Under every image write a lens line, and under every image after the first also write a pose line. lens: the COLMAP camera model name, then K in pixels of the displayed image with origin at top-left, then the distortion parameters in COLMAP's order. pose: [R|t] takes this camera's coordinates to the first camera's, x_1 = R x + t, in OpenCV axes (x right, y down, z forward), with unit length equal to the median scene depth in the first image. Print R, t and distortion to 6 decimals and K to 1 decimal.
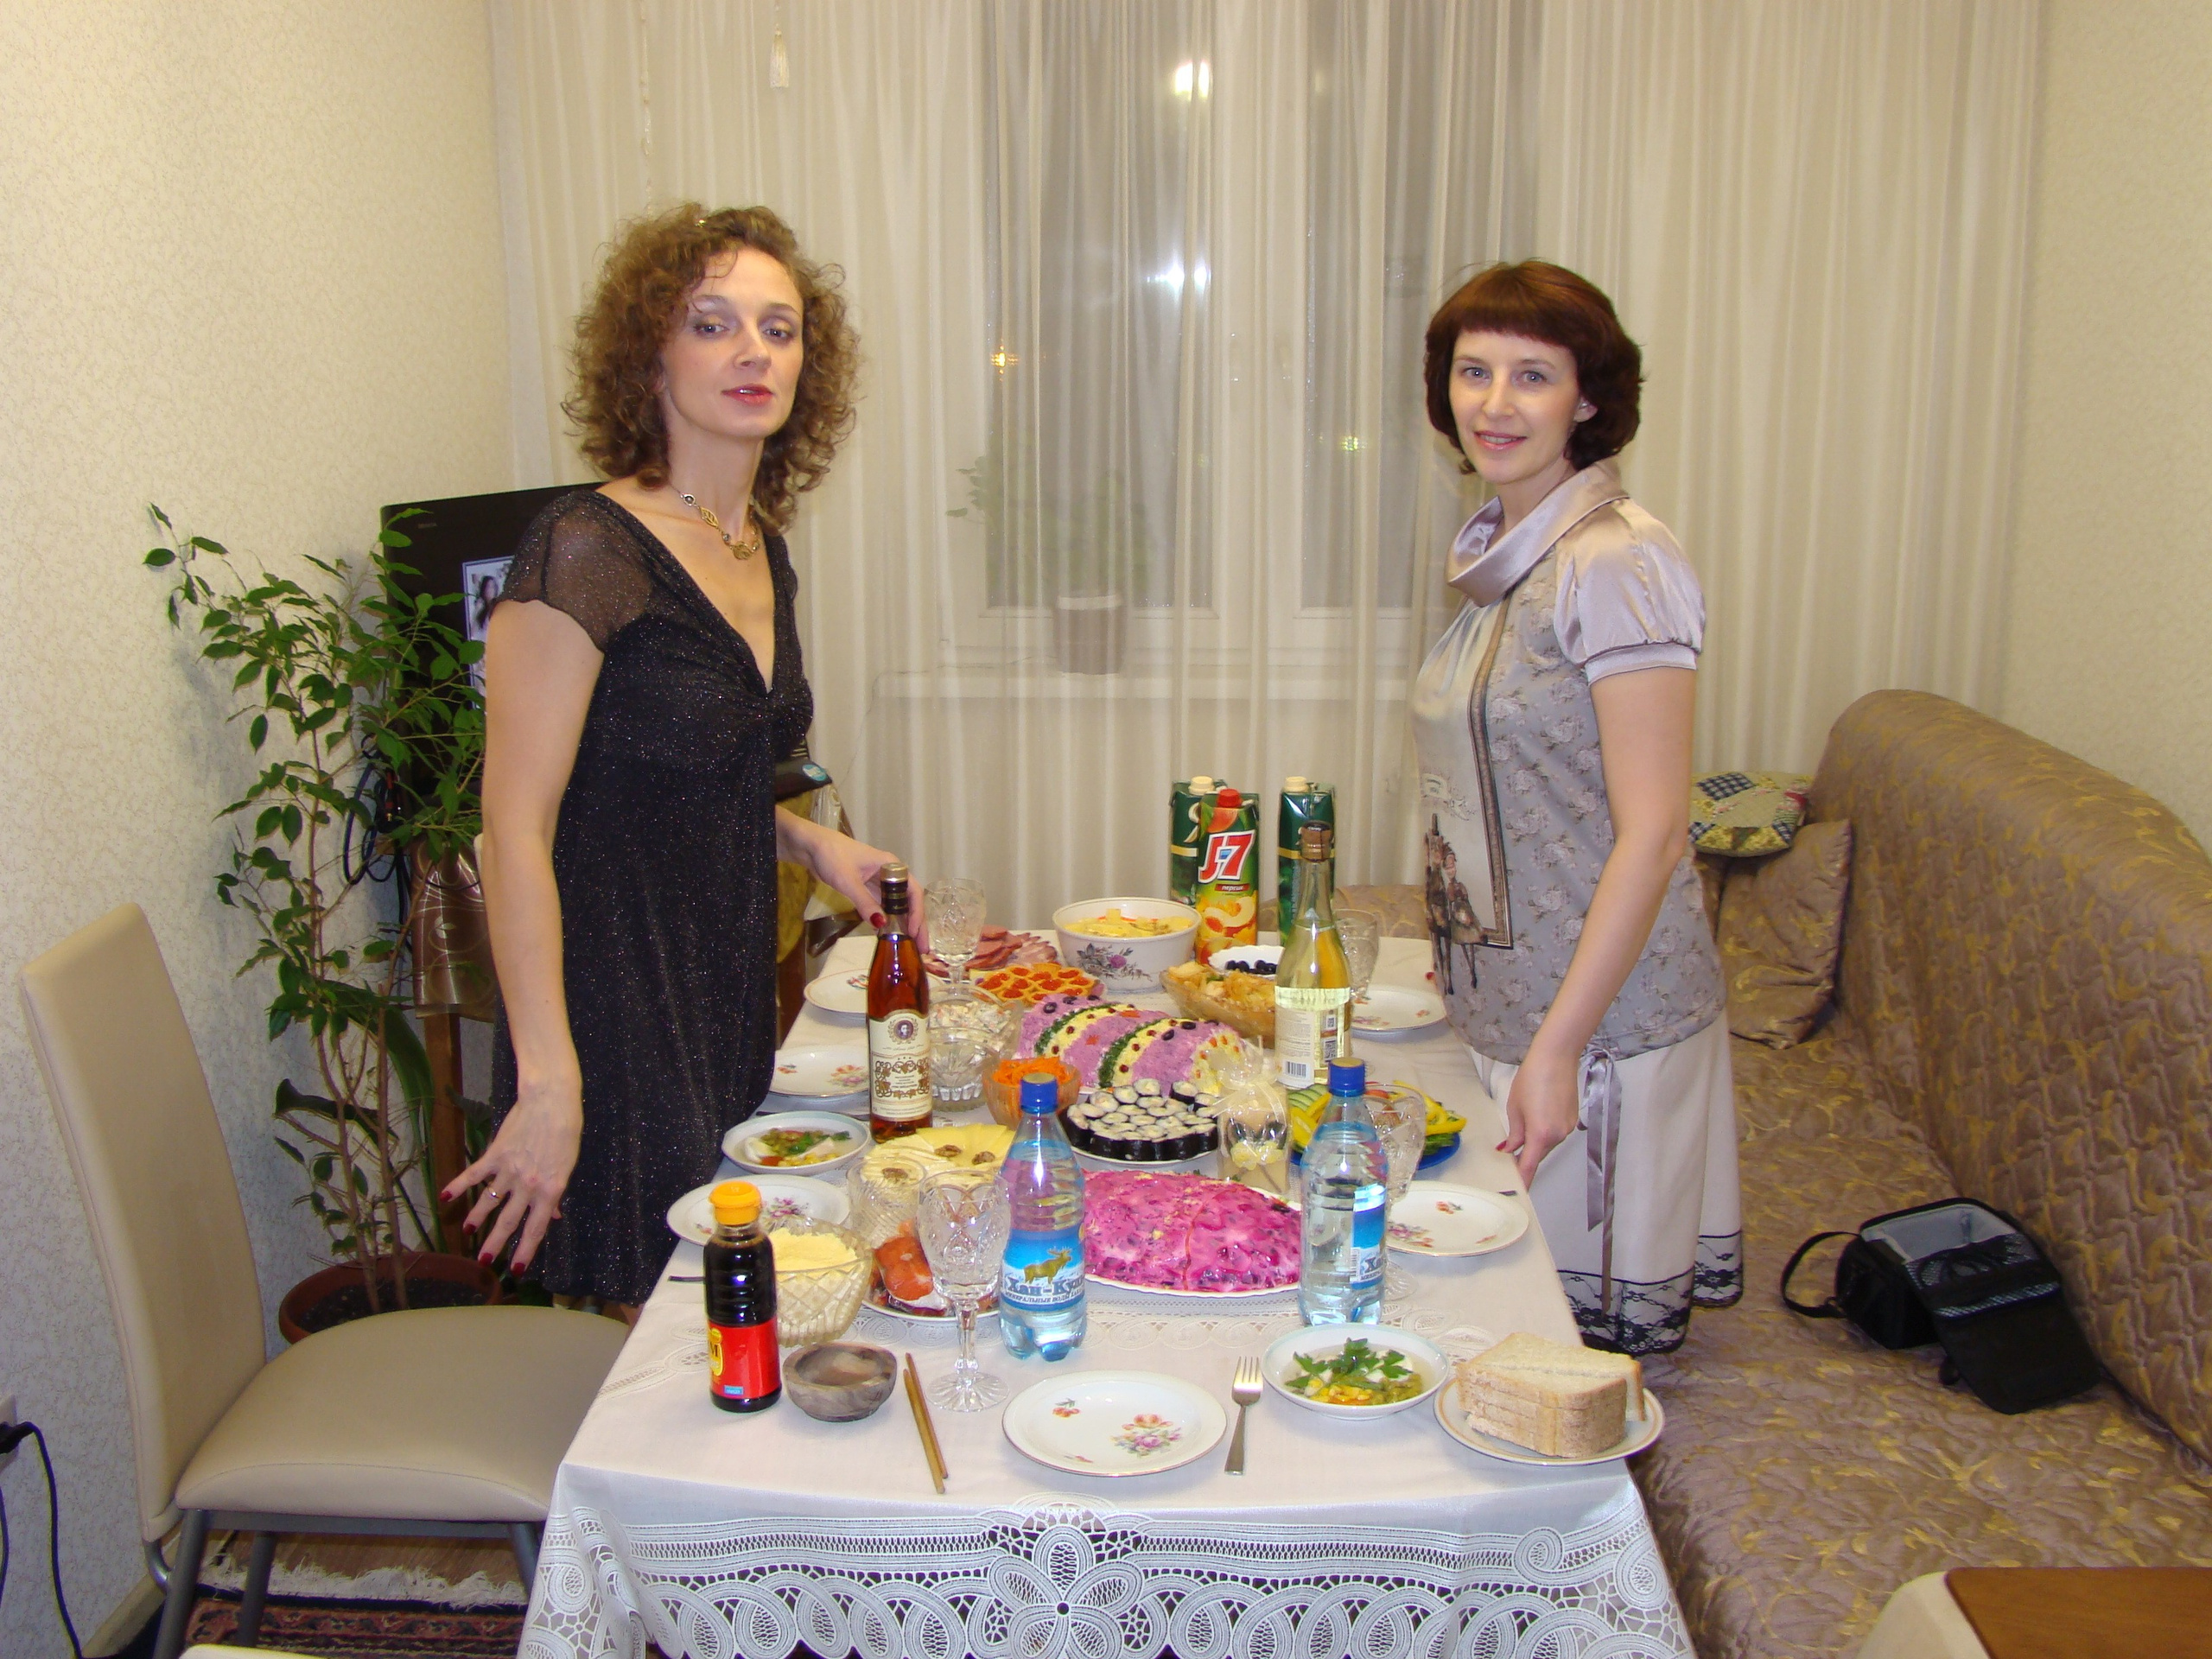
lens RADIAL K [[2279.4, 0, 1096.4], [0, 2279.4, 698.2], [0, 0, 1]] dist [-0.134349, 0.000213]
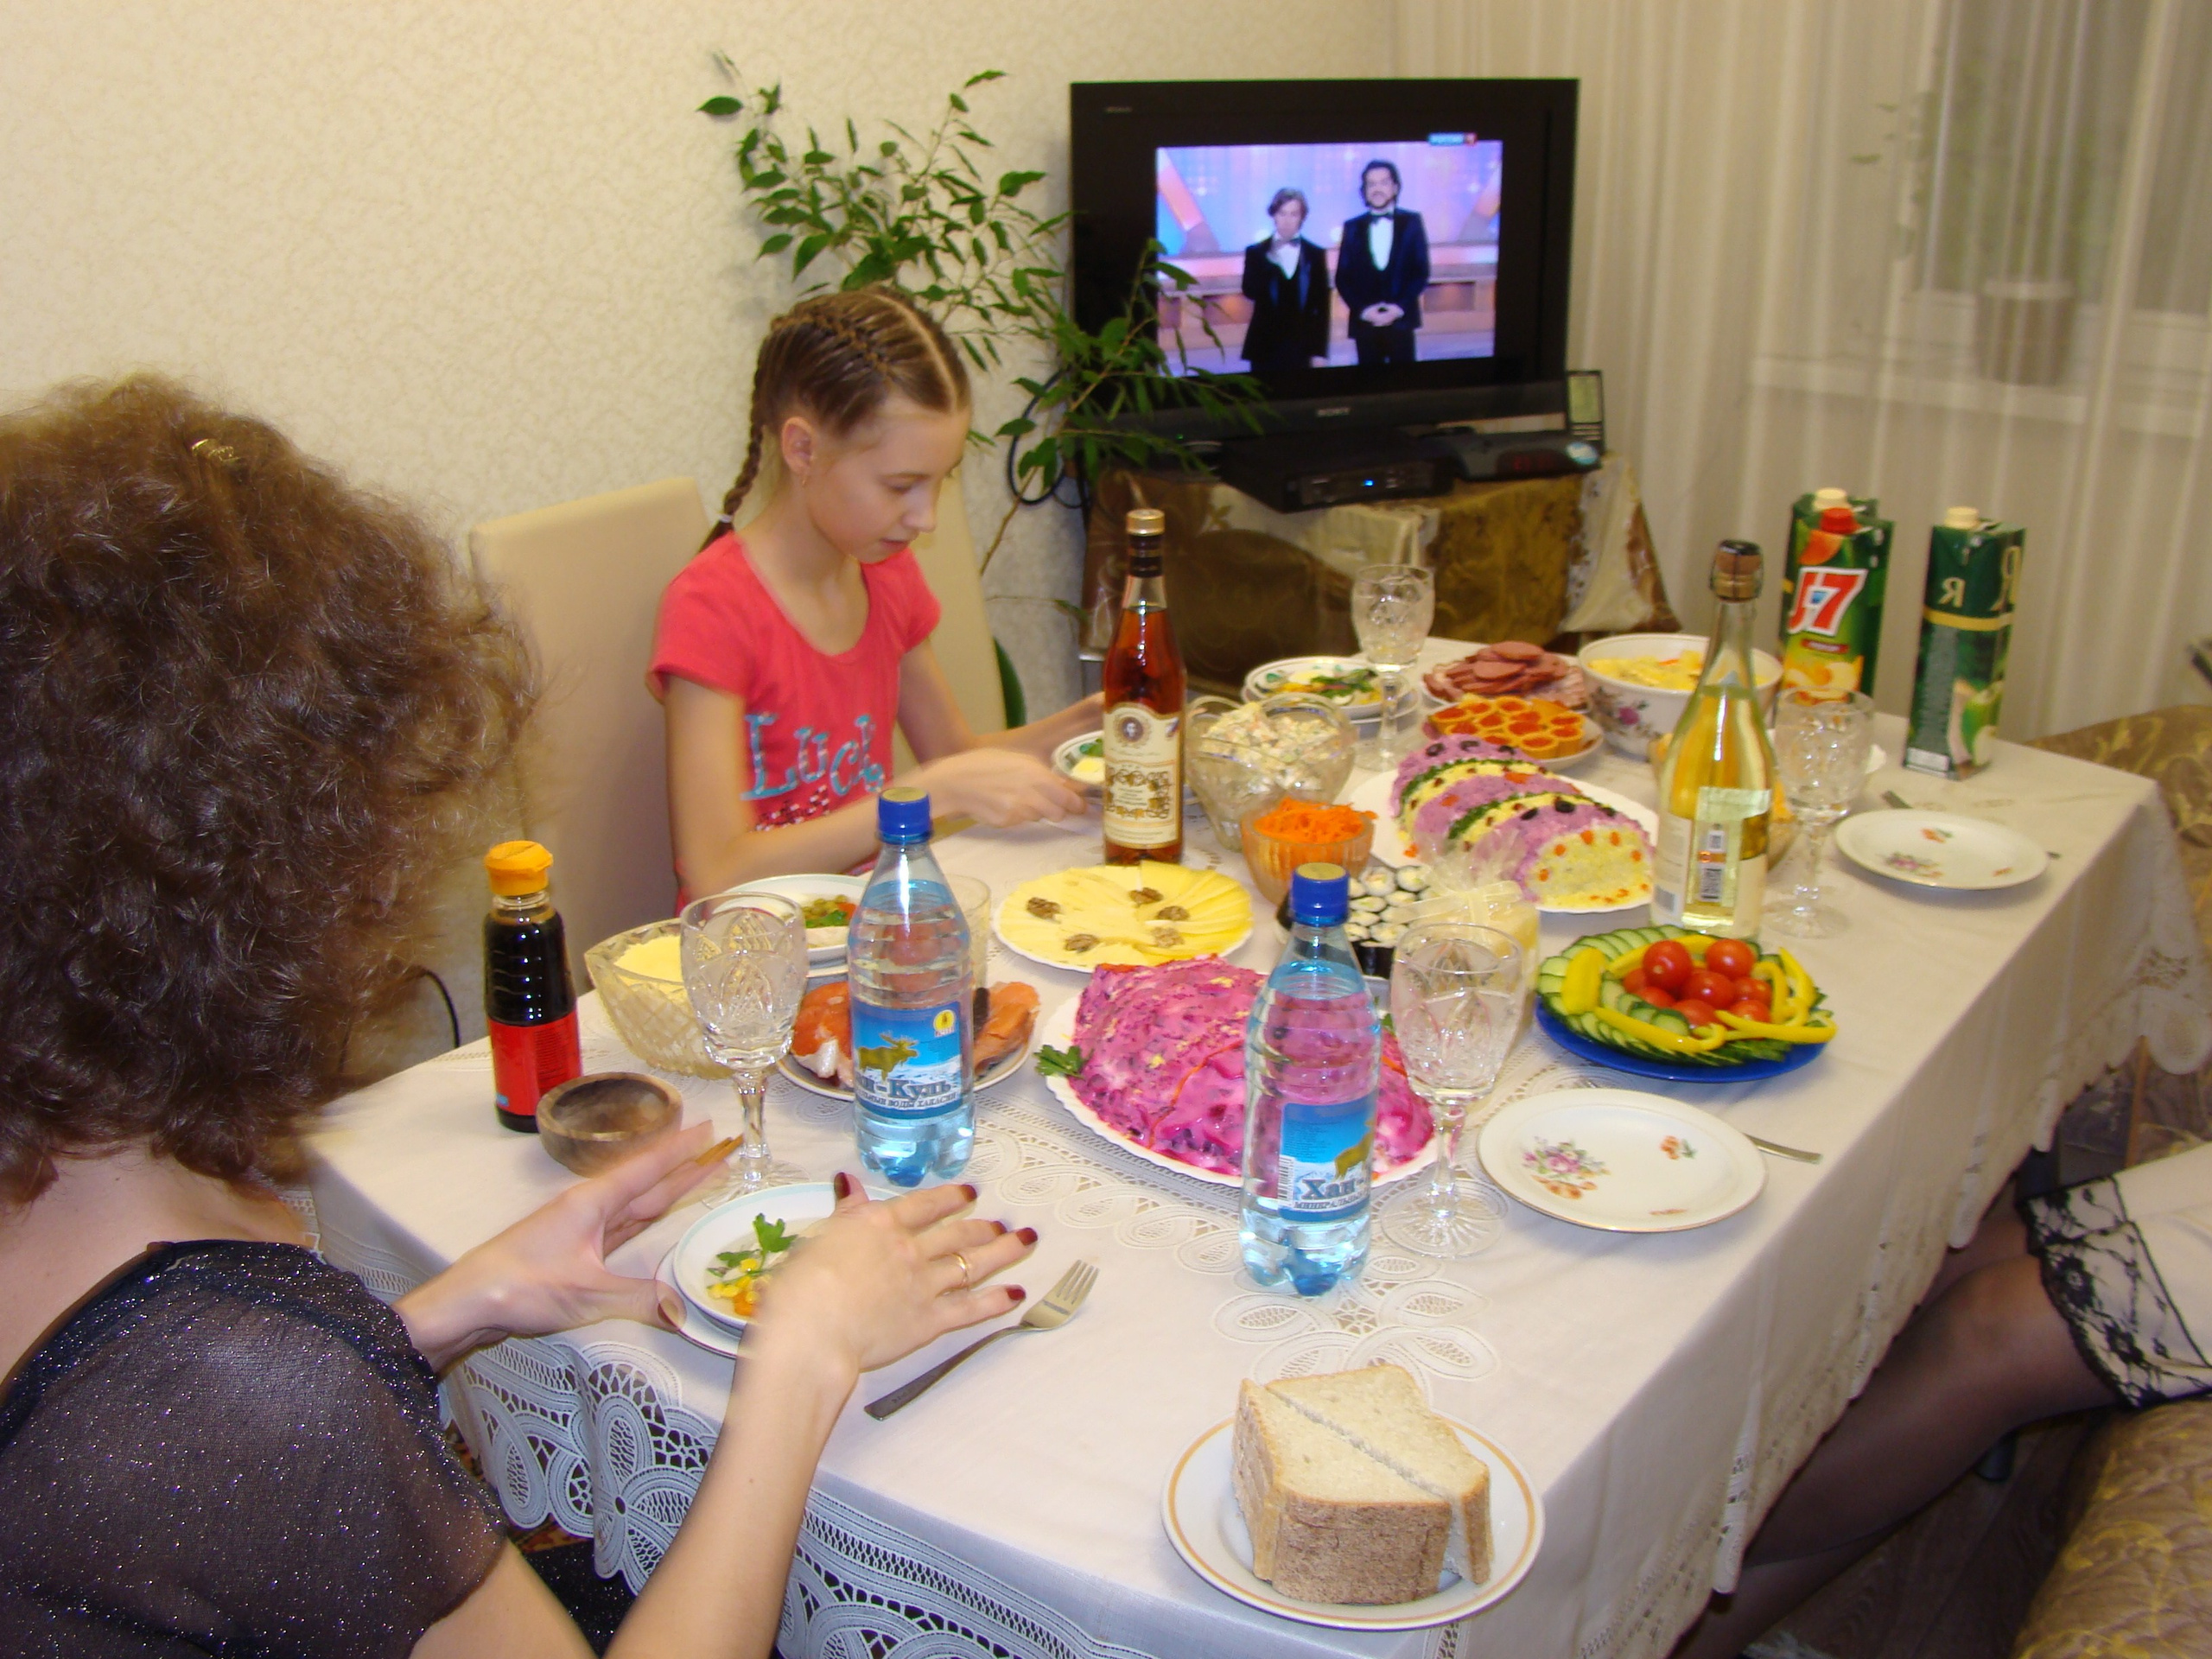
lens RADIAL K [[2279.4, 0, 1096.4], [0, 2279.4, 698.2], [0, 0, 1]] dist [-0.134349, 0.000213]
pose [[0.818718, 0.177279, -0.546144, 0.307543], [-0.107559, 0.981659, 0.157408, 0.015473], [0.564032, -0.070130, 0.822770, 0.345504]]
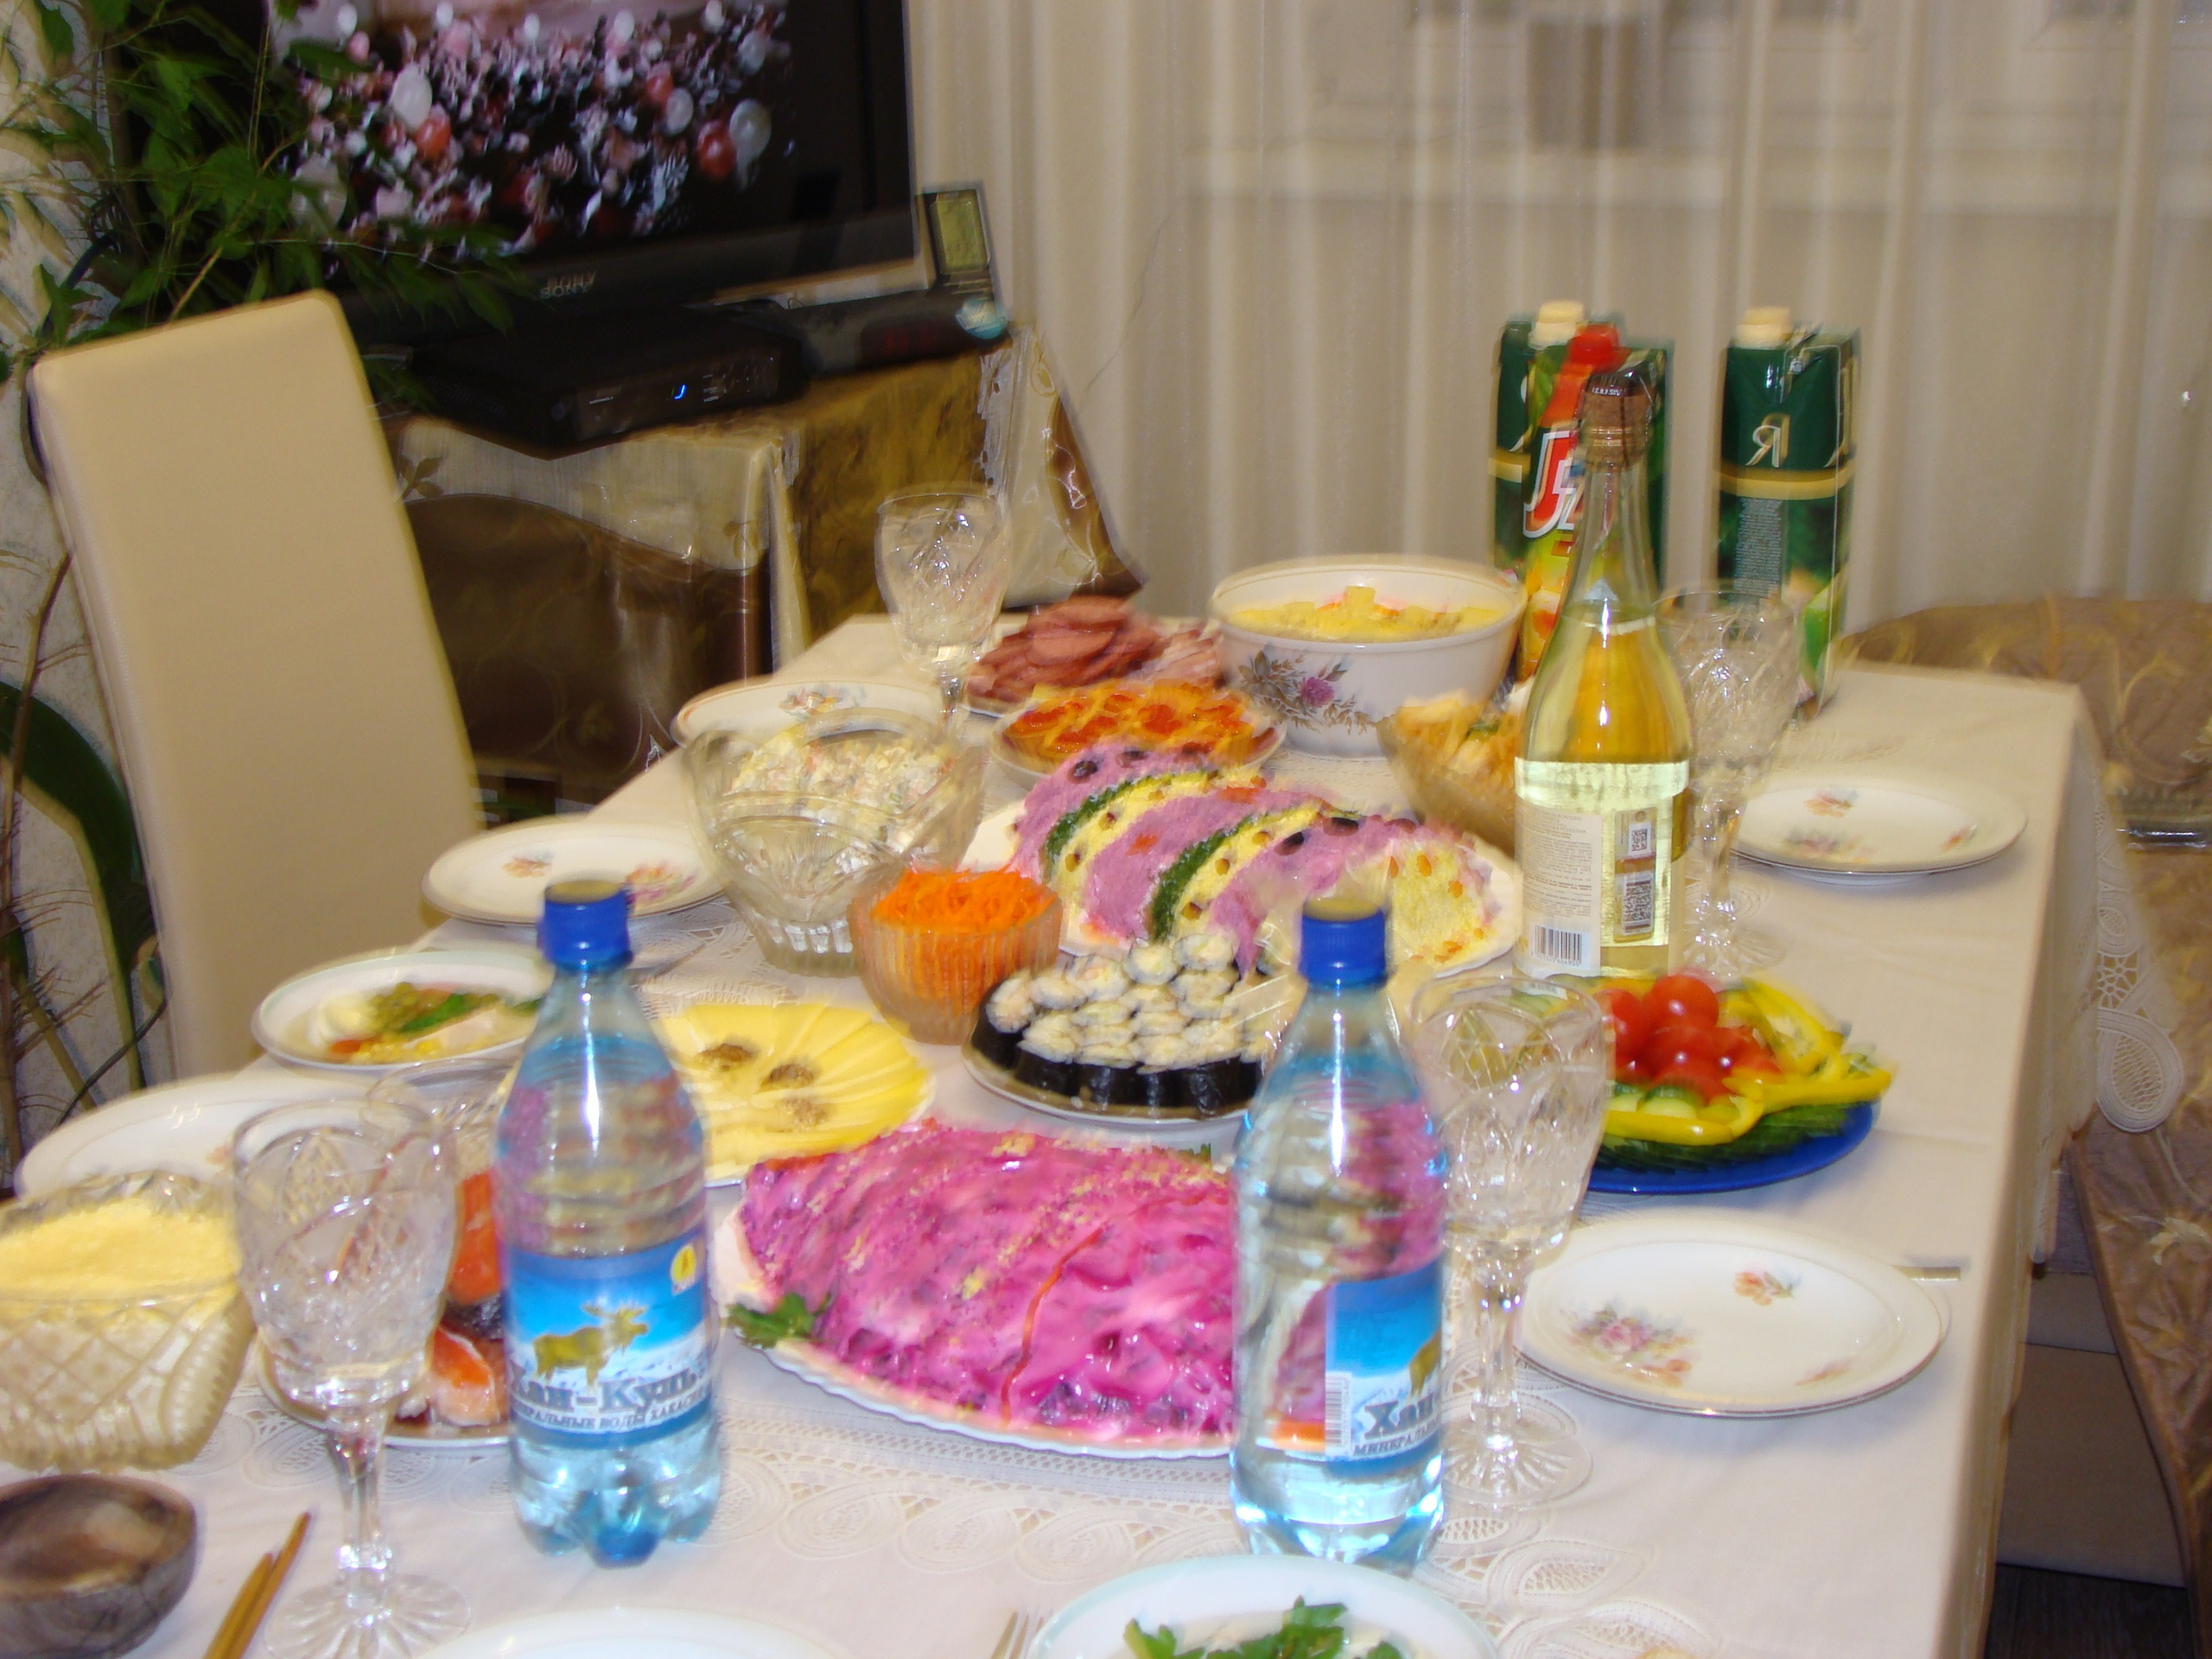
lens RADIAL K [[3725.3, 0, 1106.0], [0, 3725.3, 829.5], [0, 0, 1]] dist [-0.010996, 0.079550]
pose [[0.970119, 0.066667, -0.233290, 0.170544], [-0.034592, 0.989691, 0.138978, 0.045036], [0.240150, -0.126755, 0.962425, 0.283122]]
